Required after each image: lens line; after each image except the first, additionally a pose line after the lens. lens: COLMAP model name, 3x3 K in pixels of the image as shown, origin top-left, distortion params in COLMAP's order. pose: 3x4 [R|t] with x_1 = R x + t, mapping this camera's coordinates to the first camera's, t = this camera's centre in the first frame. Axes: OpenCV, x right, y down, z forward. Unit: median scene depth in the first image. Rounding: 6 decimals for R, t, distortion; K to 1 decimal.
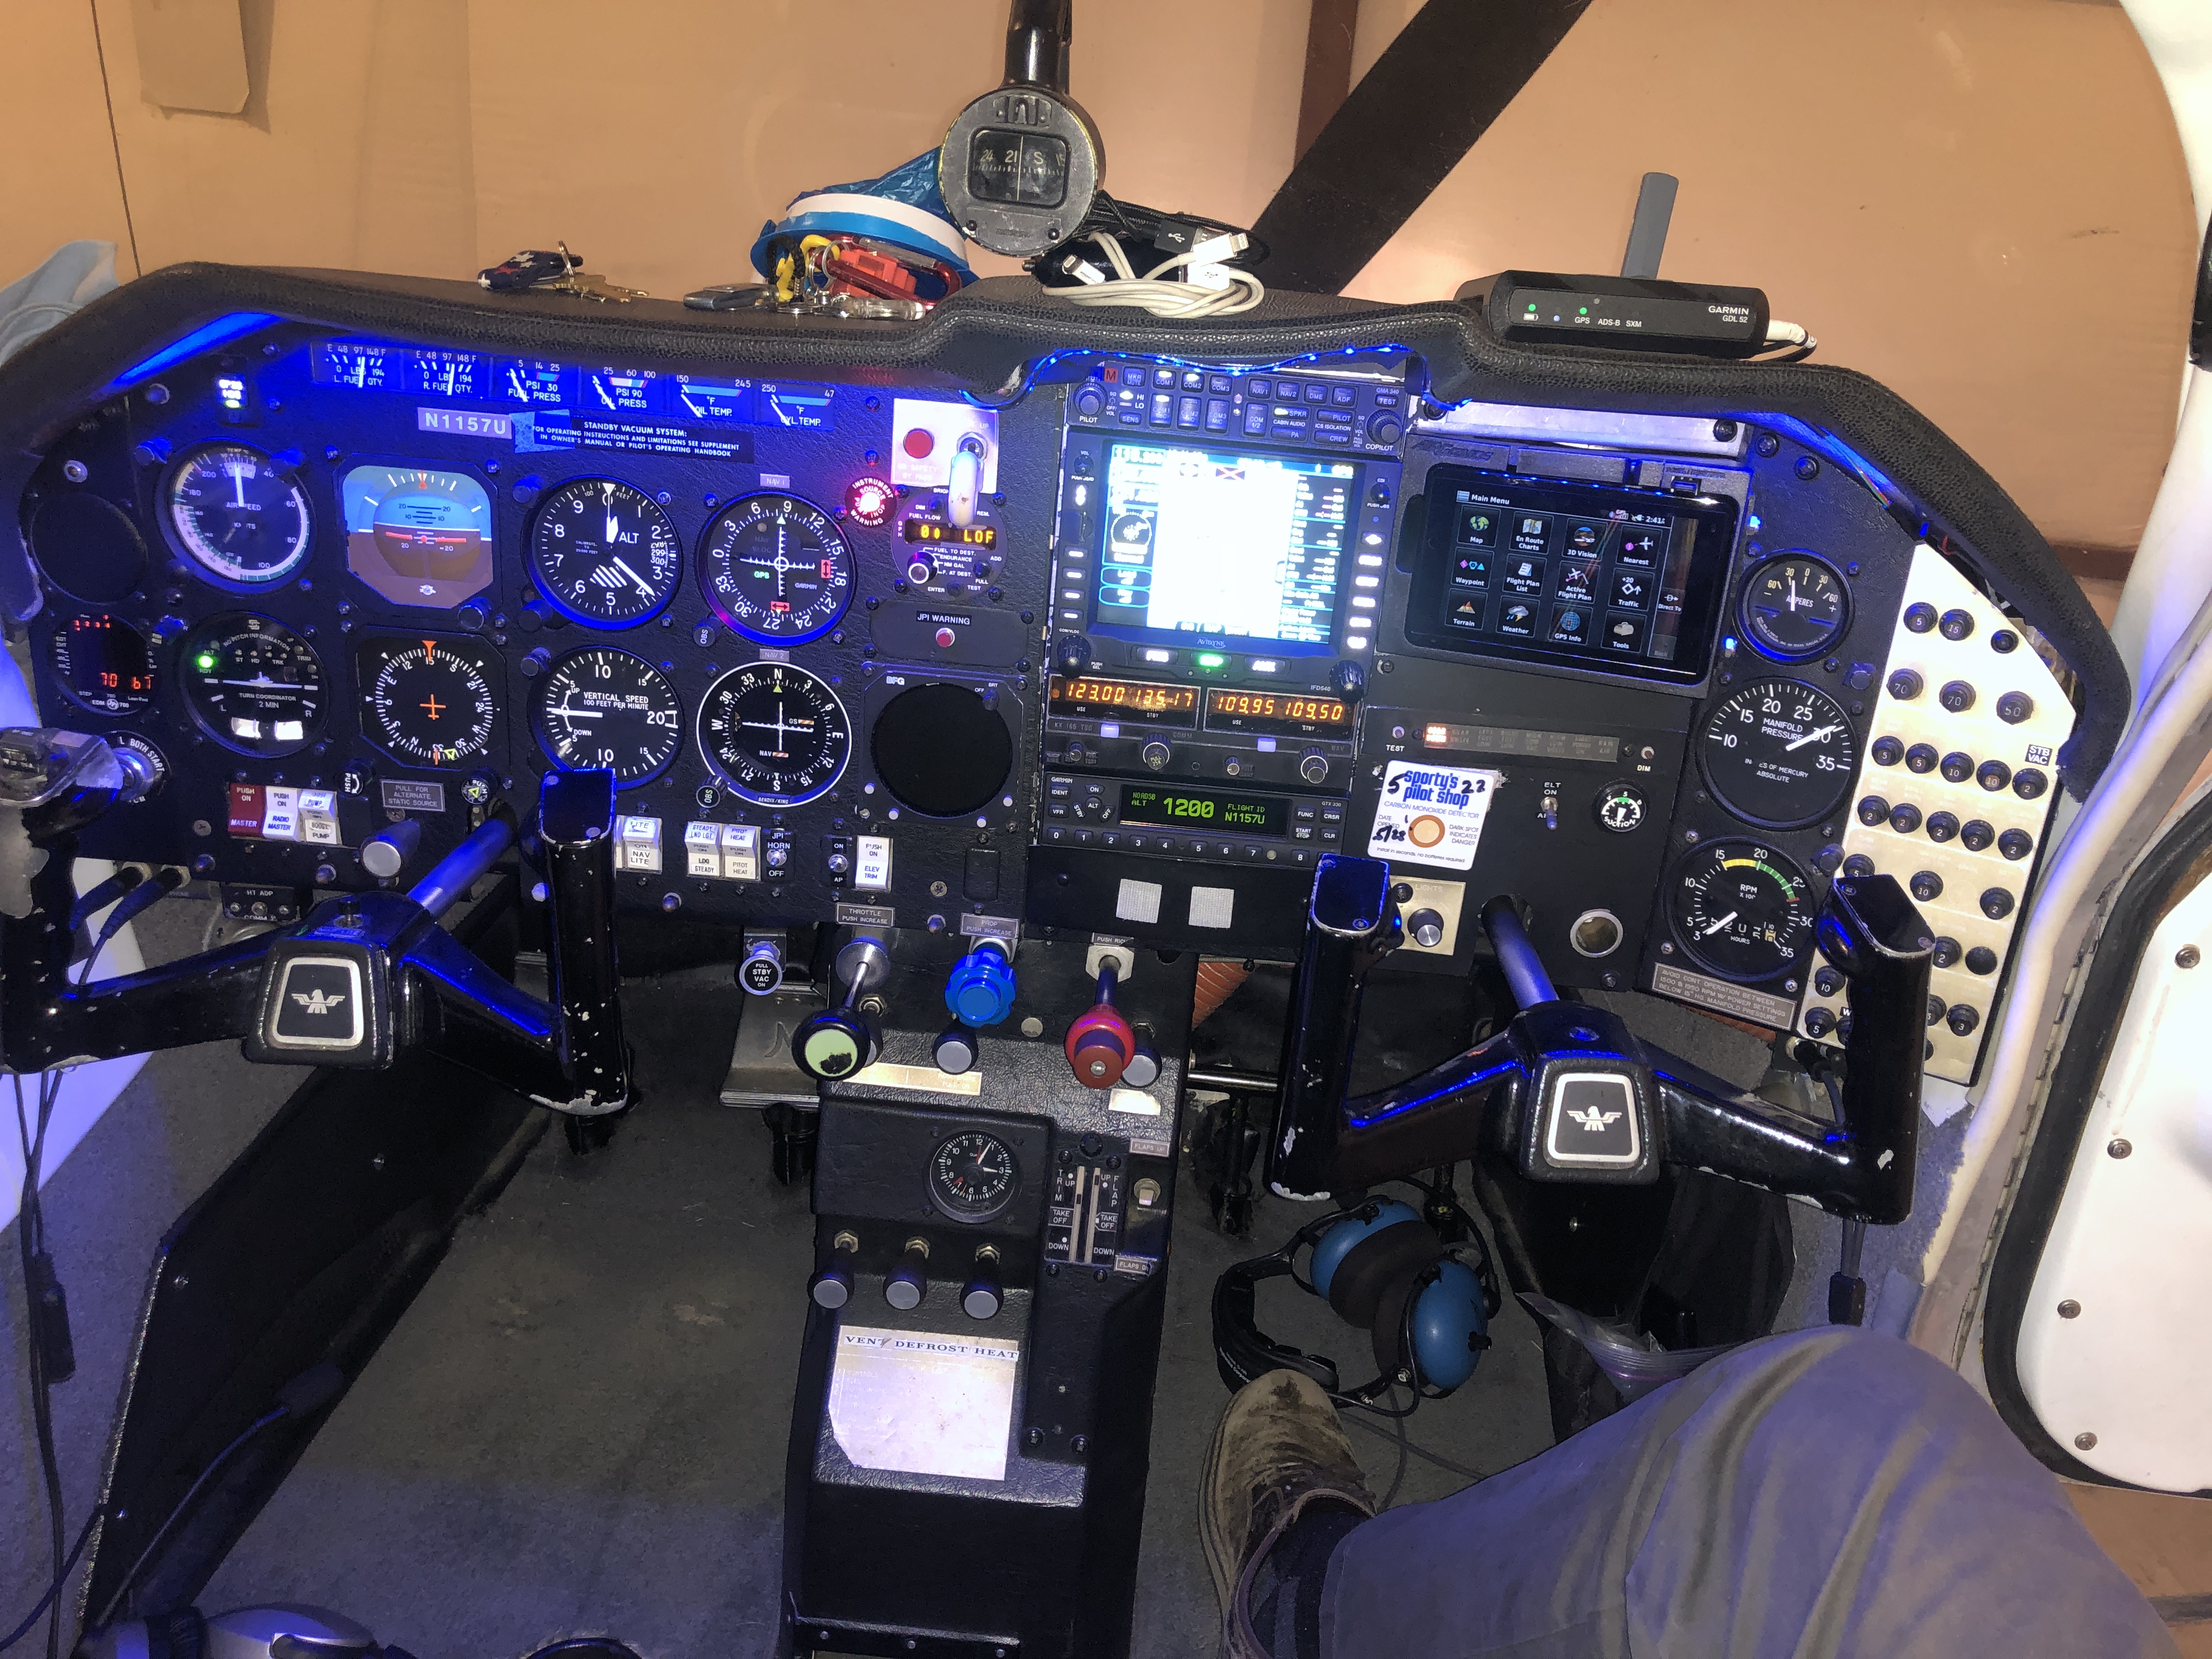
lens RADIAL K [[1835.5, 0, 1097.2], [0, 1835.5, 863.0], [0, 0, 1]] dist [0.037519, -0.055402]
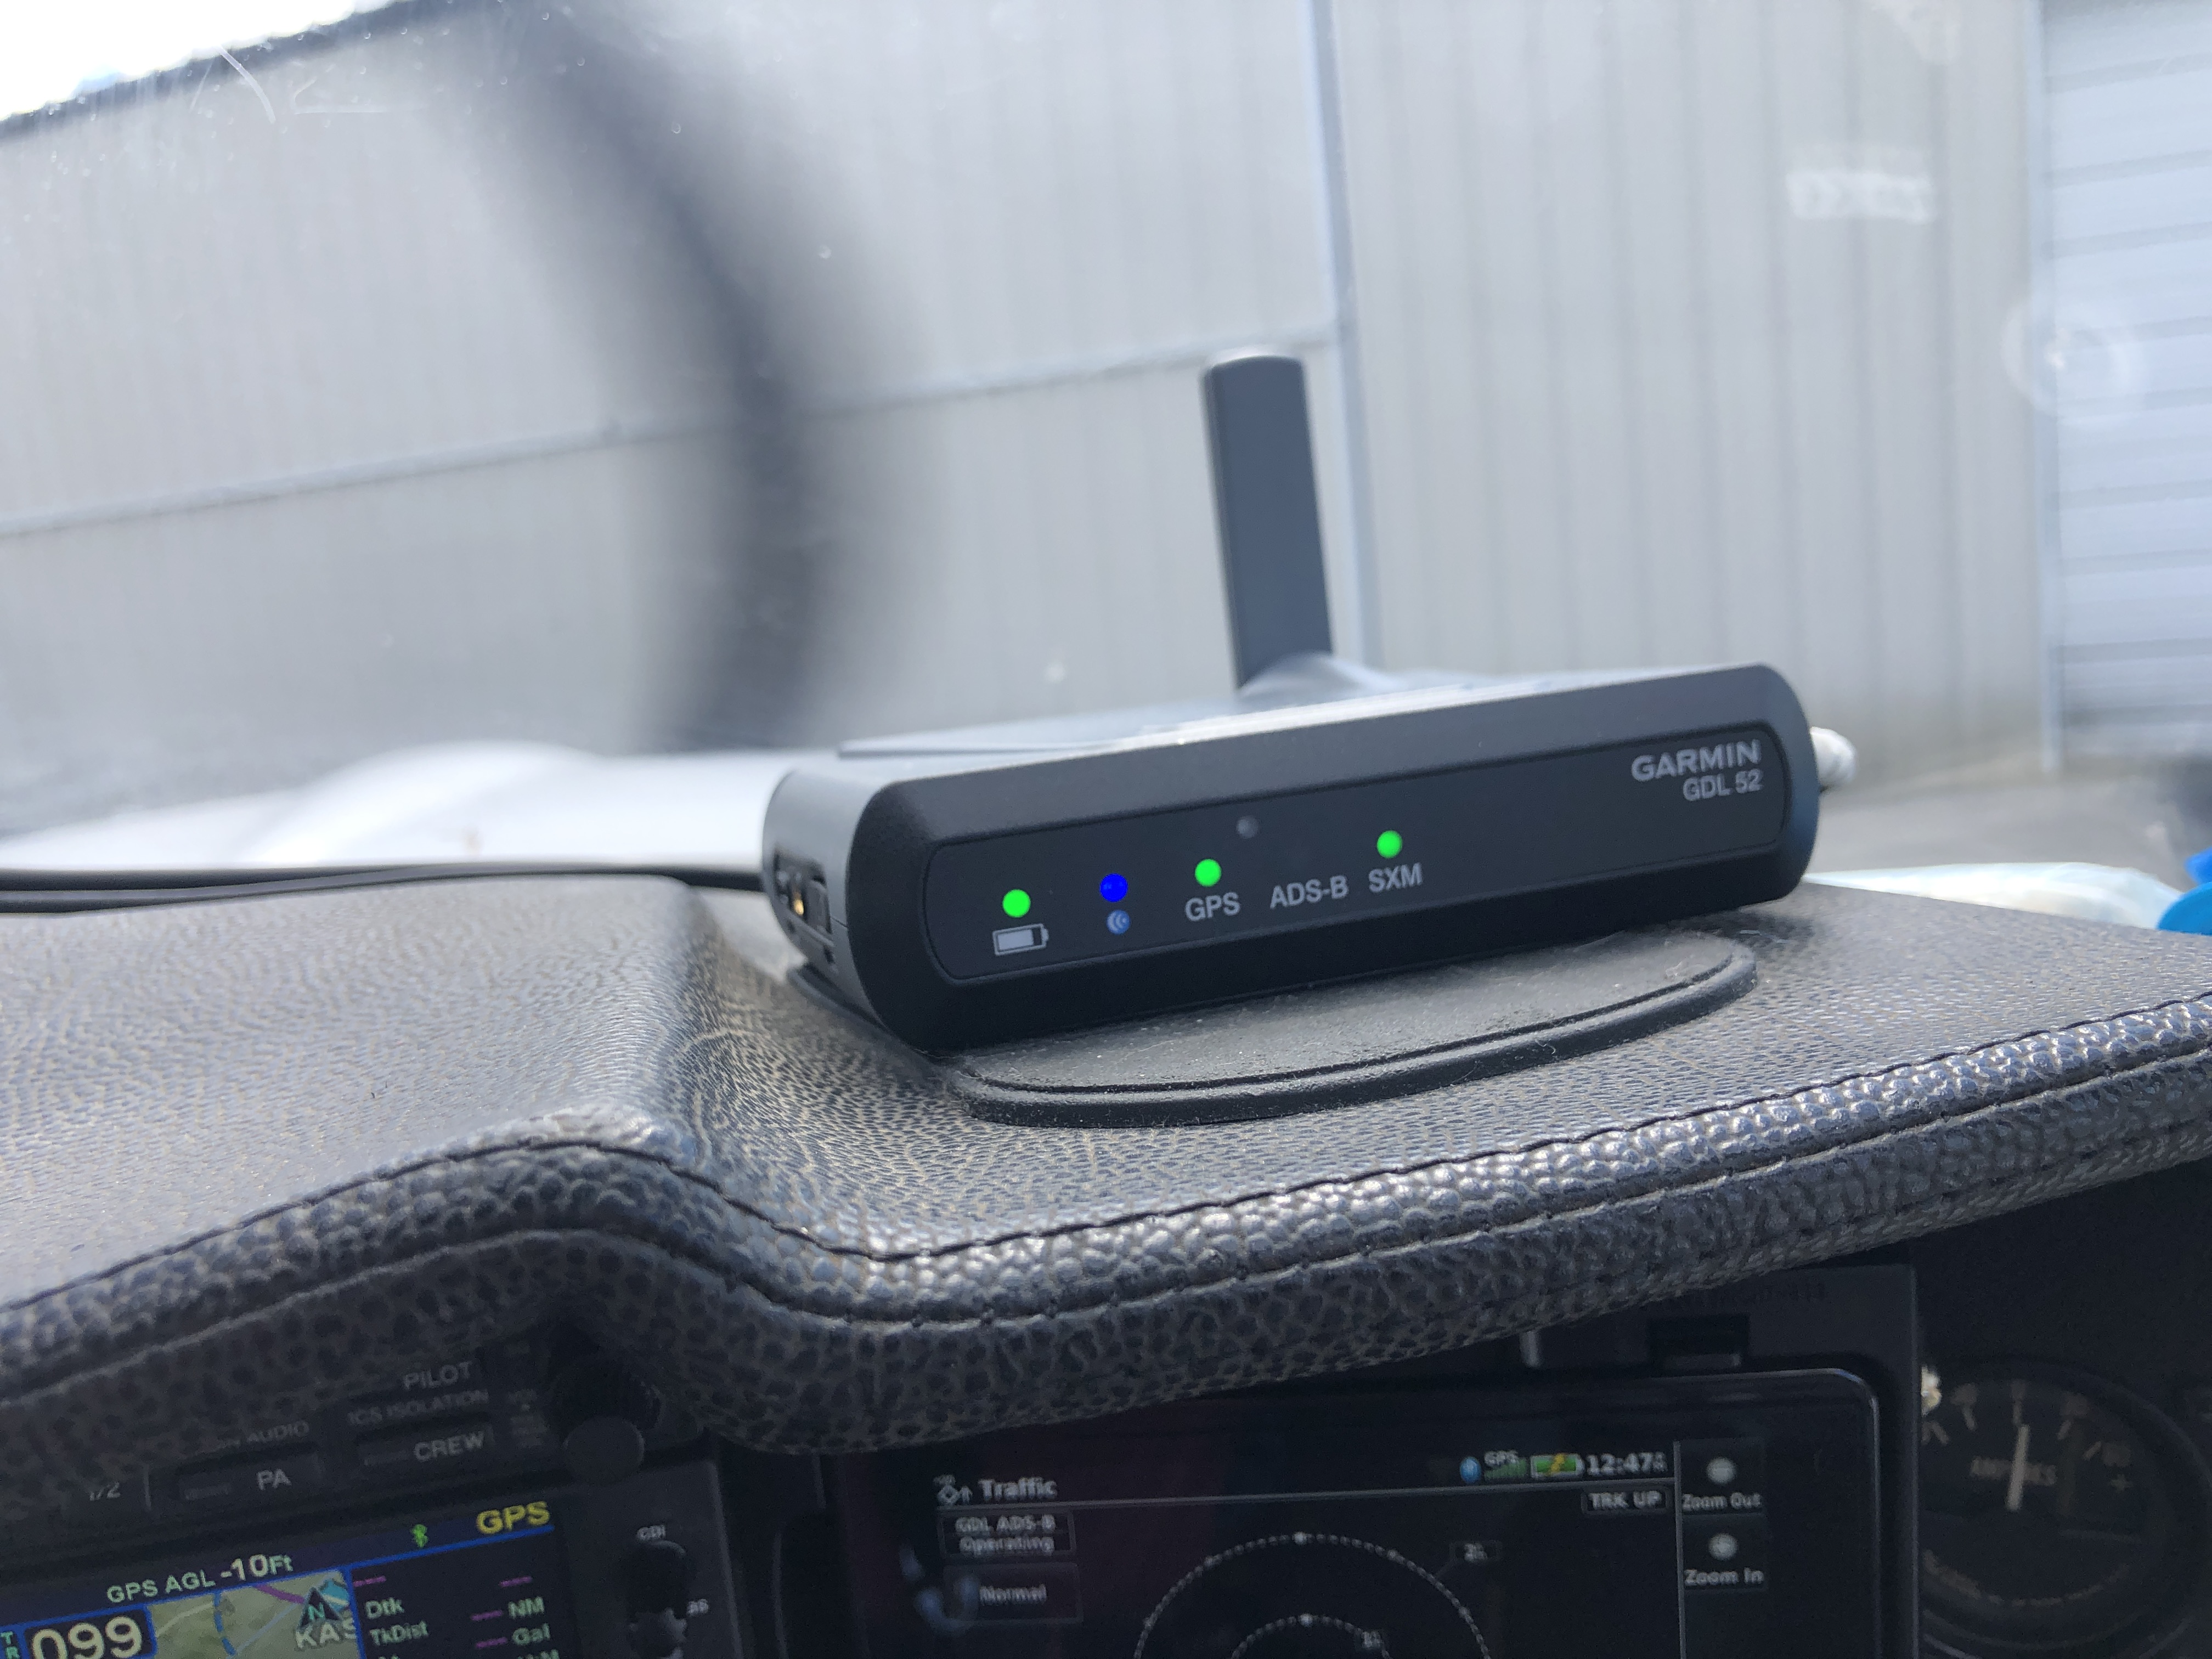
lens RADIAL K [[1835.5, 0, 1092.1], [0, 1835.5, 842.5], [0, 0, 1]] dist [0.037519, -0.055402]
pose [[0.959679, -0.206874, 0.190314, 0.175211], [0.235775, 0.961041, -0.144260, -0.236813], [-0.153056, 0.183315, 0.971066, 0.658311]]
